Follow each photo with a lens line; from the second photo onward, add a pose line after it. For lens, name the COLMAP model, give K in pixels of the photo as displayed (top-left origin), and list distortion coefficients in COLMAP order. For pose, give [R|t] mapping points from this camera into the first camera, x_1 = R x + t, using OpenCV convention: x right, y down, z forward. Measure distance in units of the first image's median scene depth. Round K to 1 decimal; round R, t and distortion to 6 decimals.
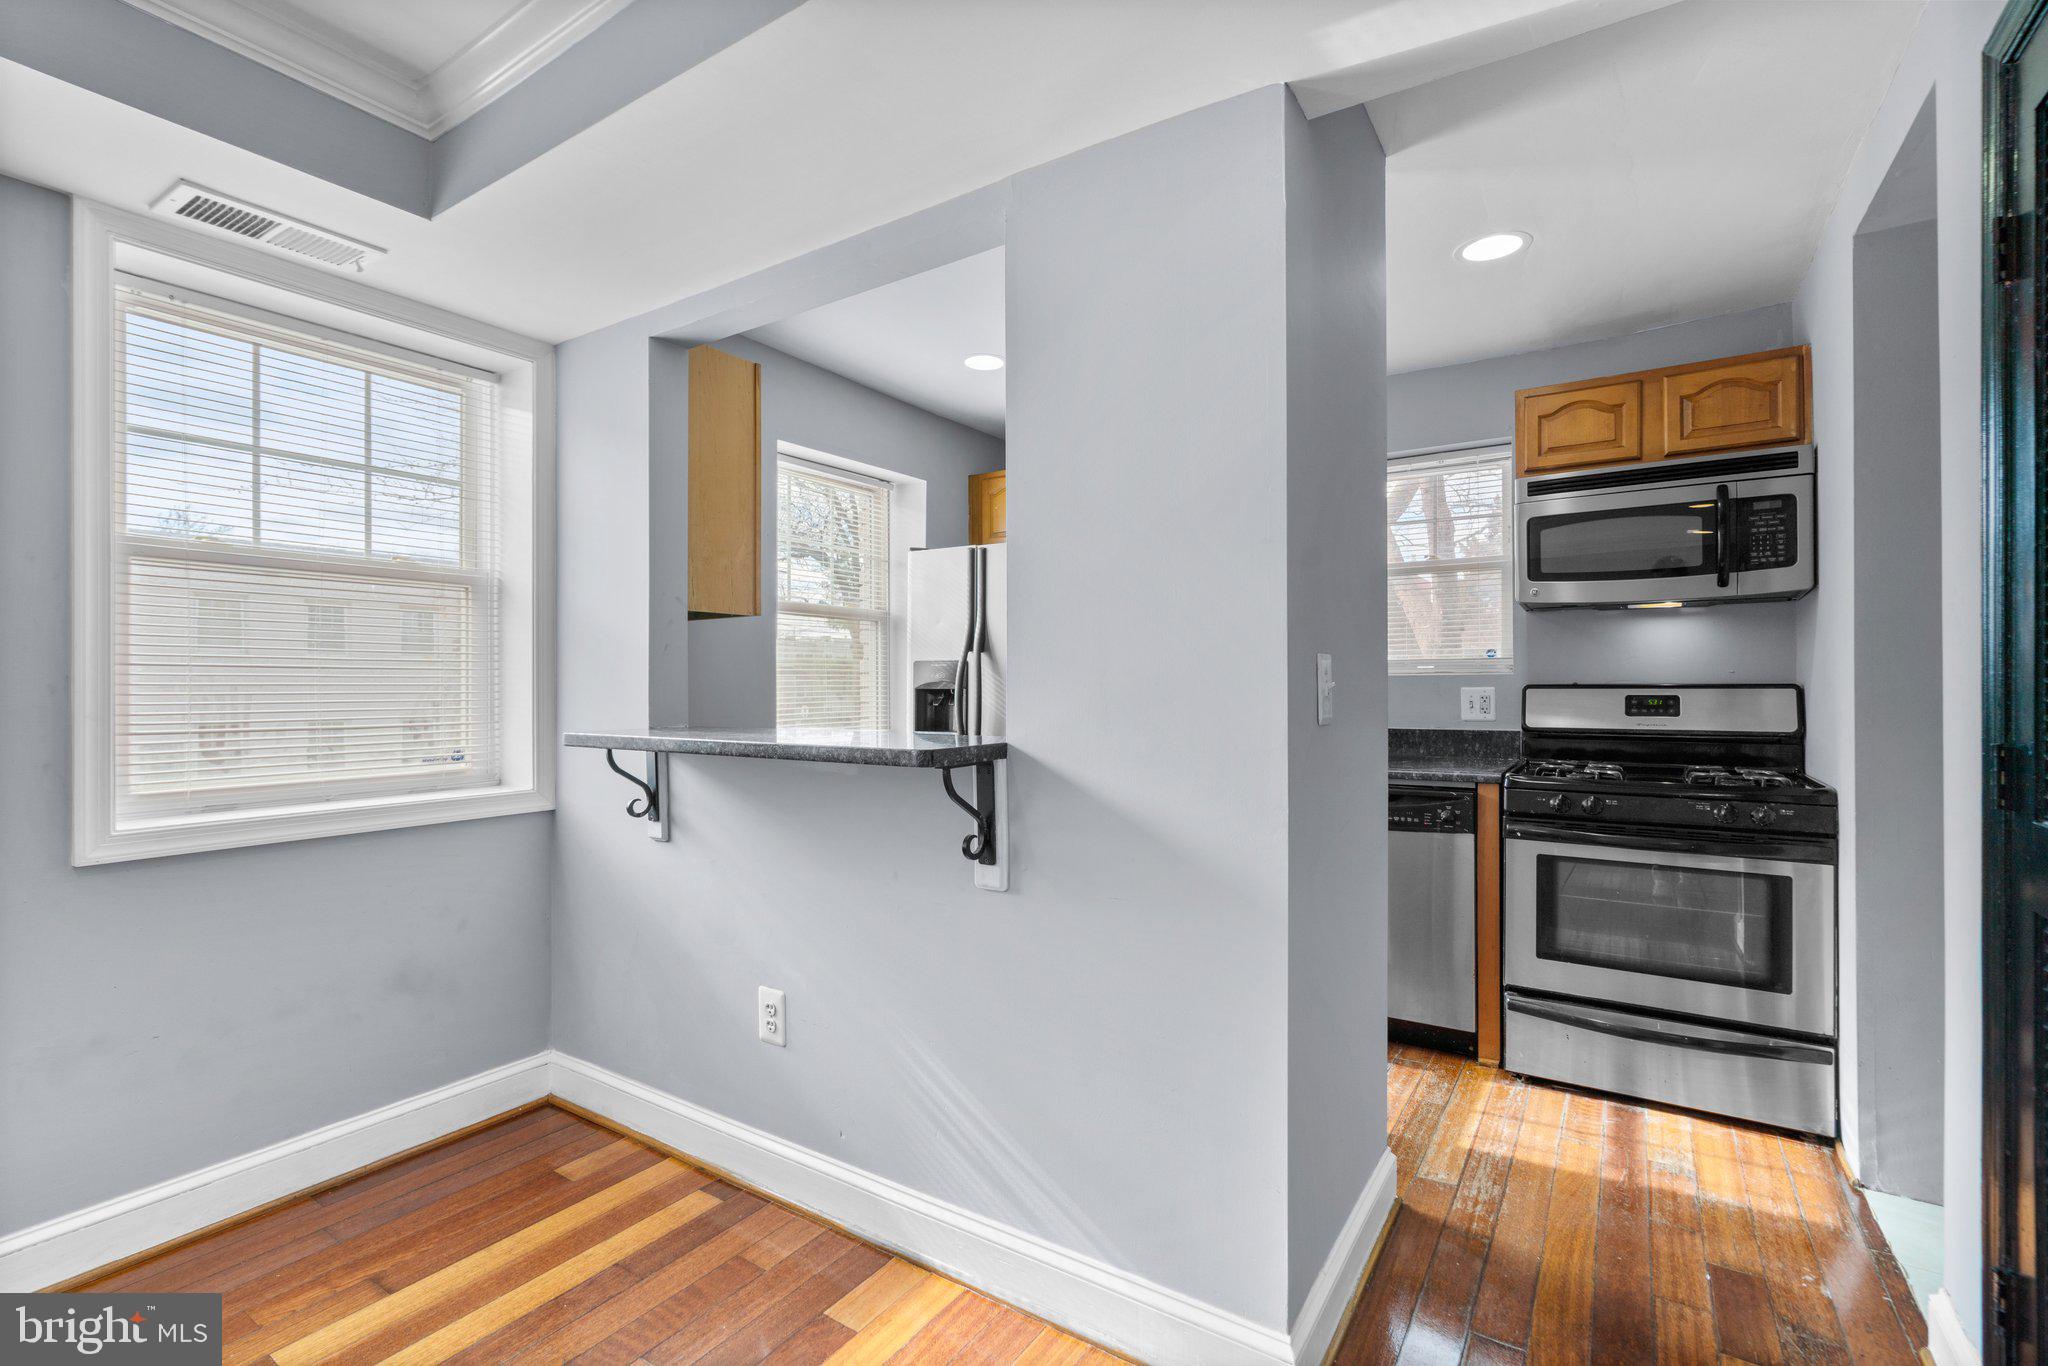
lens RADIAL K [[919.1, 0, 1036.5], [0, 919.1, 691.6], [0, 0, 1]] dist [-0.014689, 0.007992]
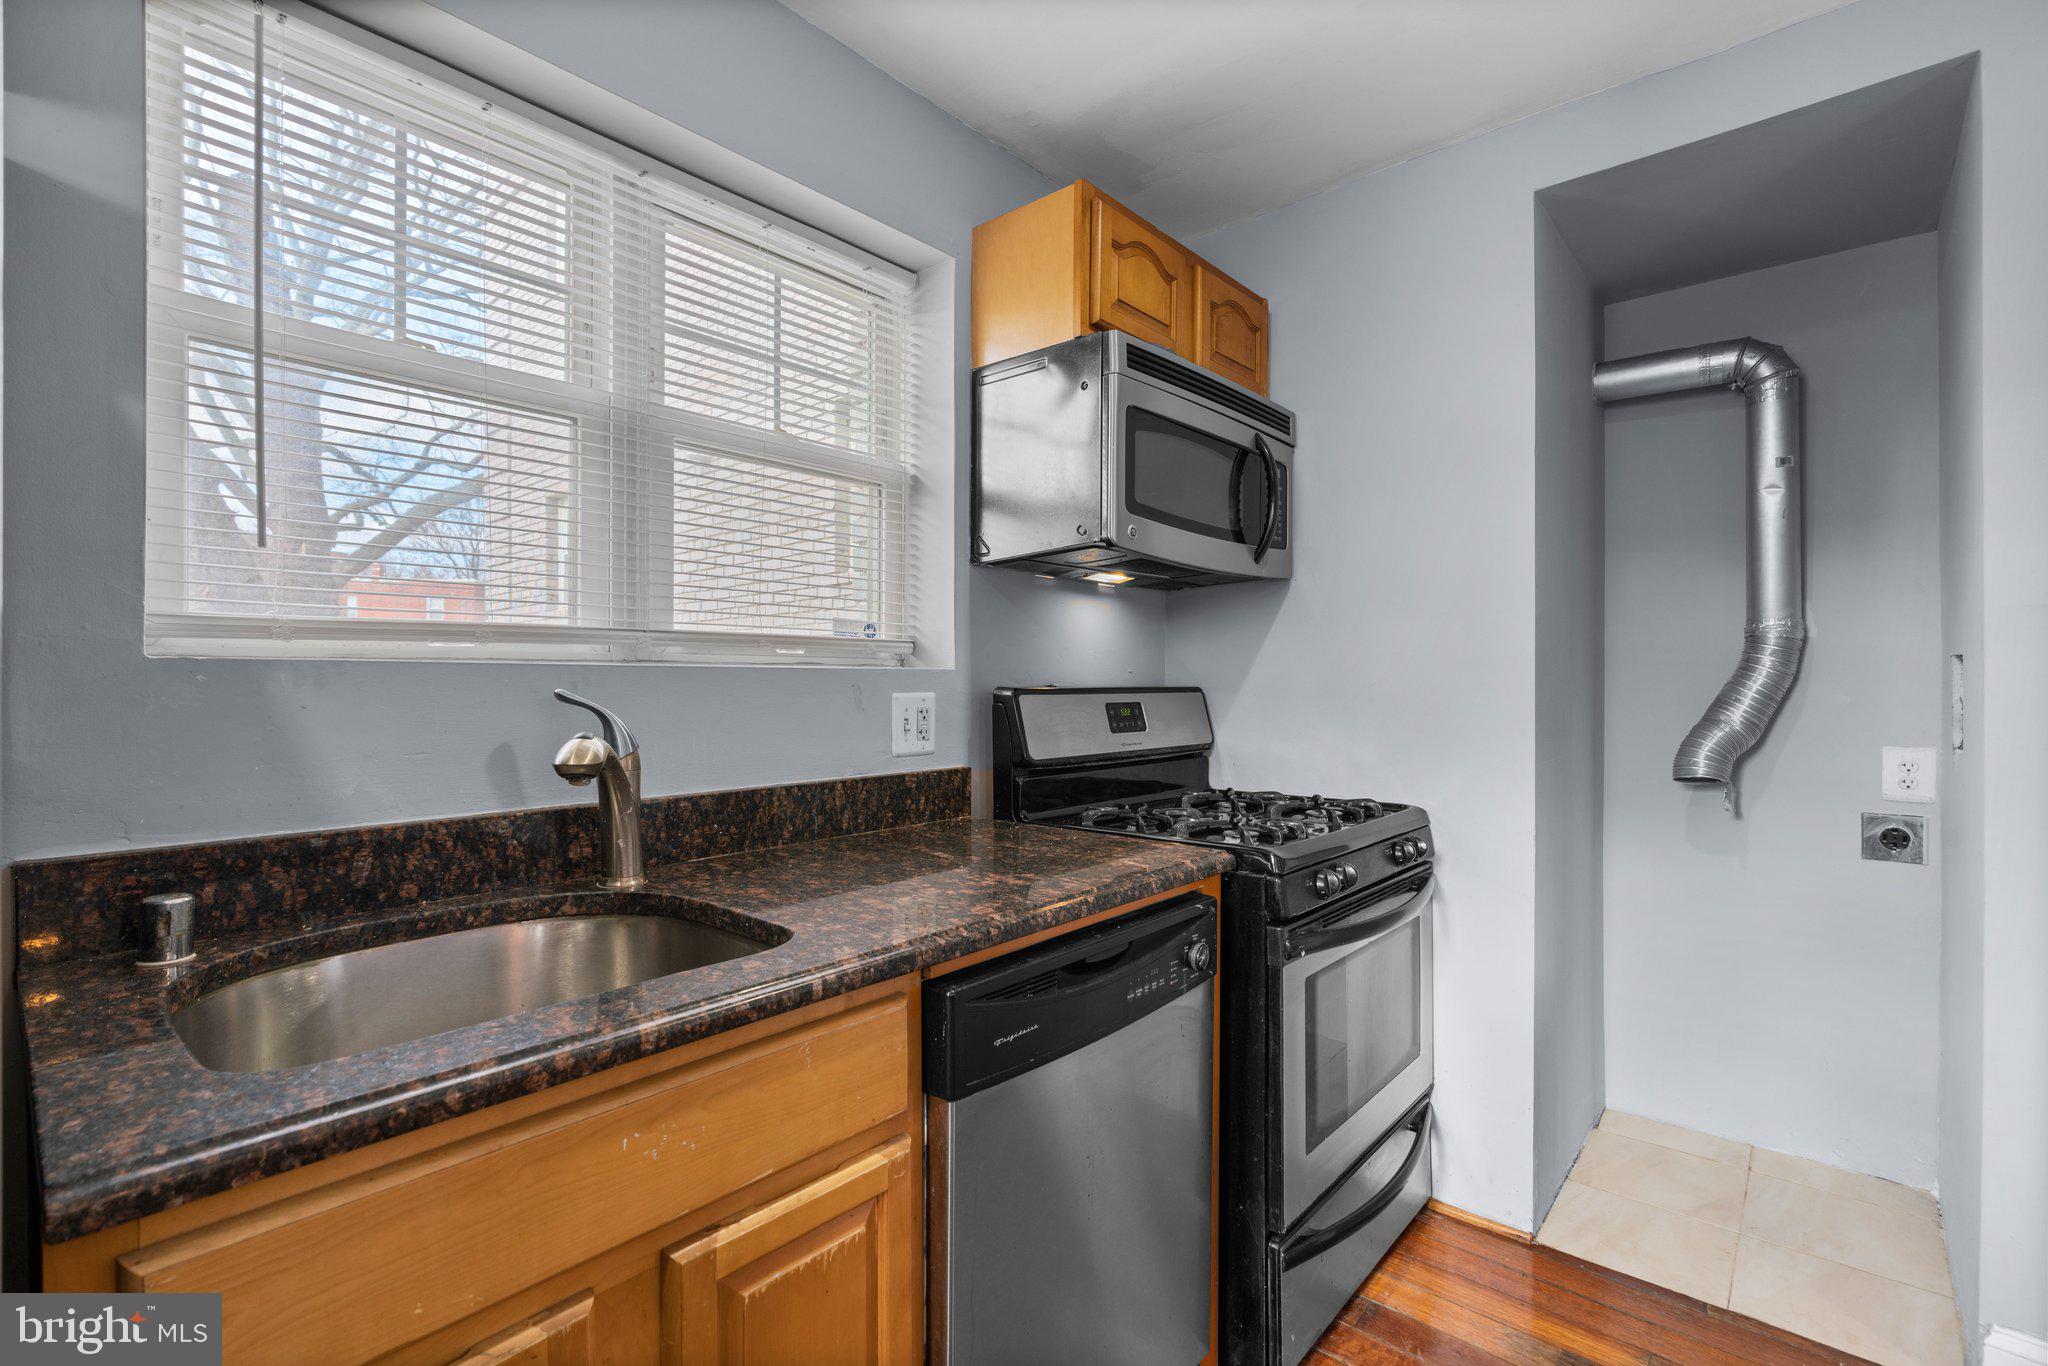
lens RADIAL K [[948.4, 0, 1024.0], [0, 948.4, 683.0], [0, 0, 1]] dist [-0.017892, 0.018977]
pose [[0.151919, 0.001856, 0.988391, -0.072355], [0.004615, 0.999986, -0.002587, -0.009857], [-0.988382, 0.004955, 0.151908, 0.965159]]
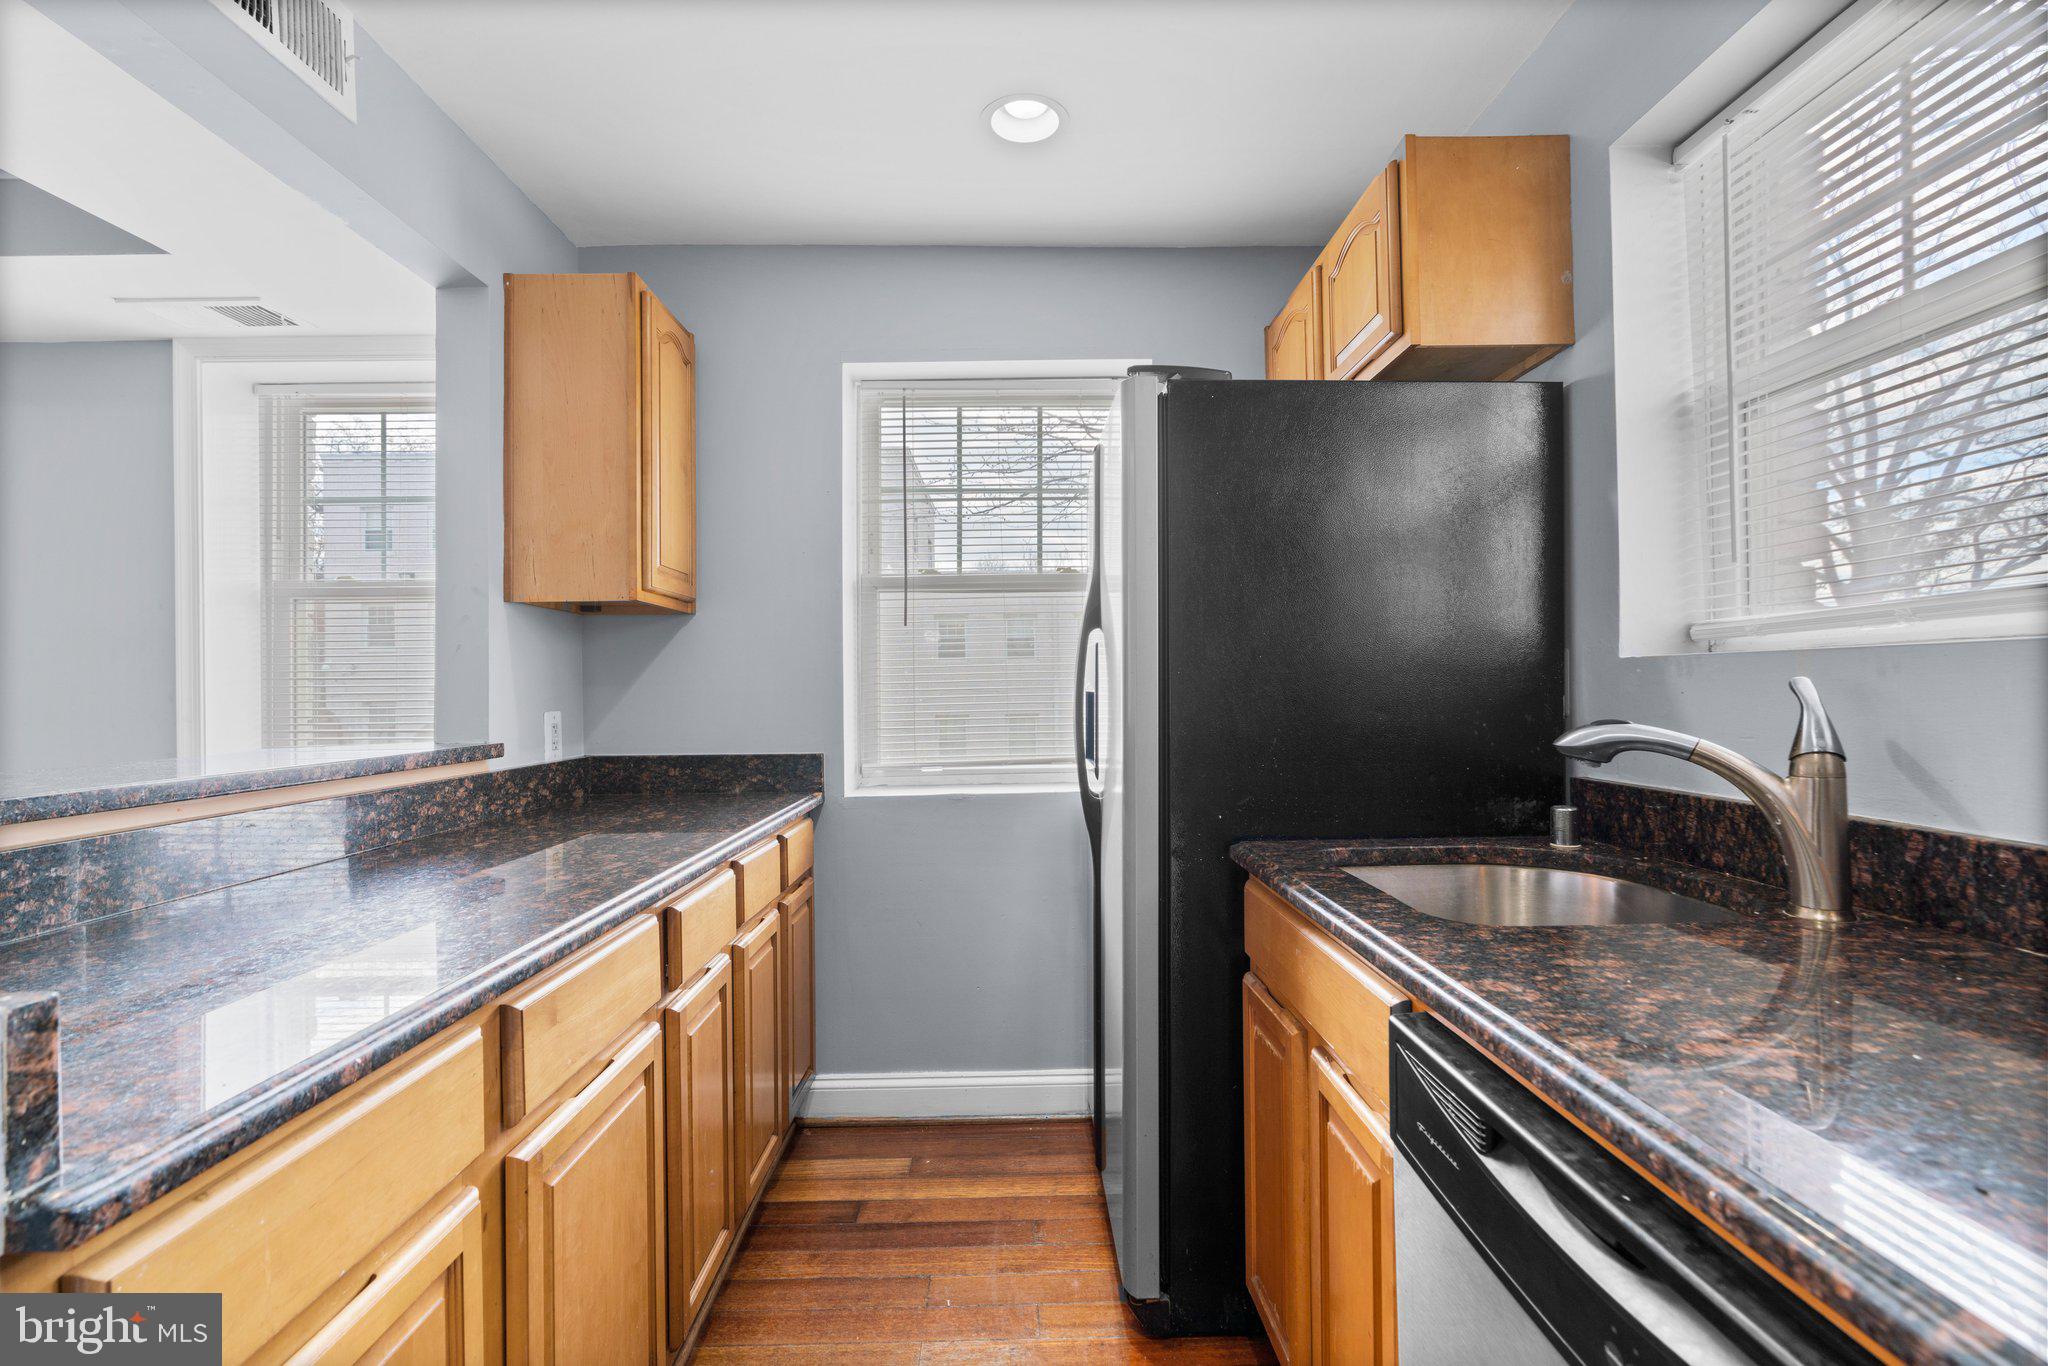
lens RADIAL K [[948.4, 0, 1024.0], [0, 948.4, 683.0], [0, 0, 1]] dist [-0.017892, 0.018977]
pose [[0.555127, -0.007956, -0.831727, 0.489960], [0.010014, 0.999946, -0.002882, -0.008764], [0.831705, -0.006729, 0.555177, 0.760332]]
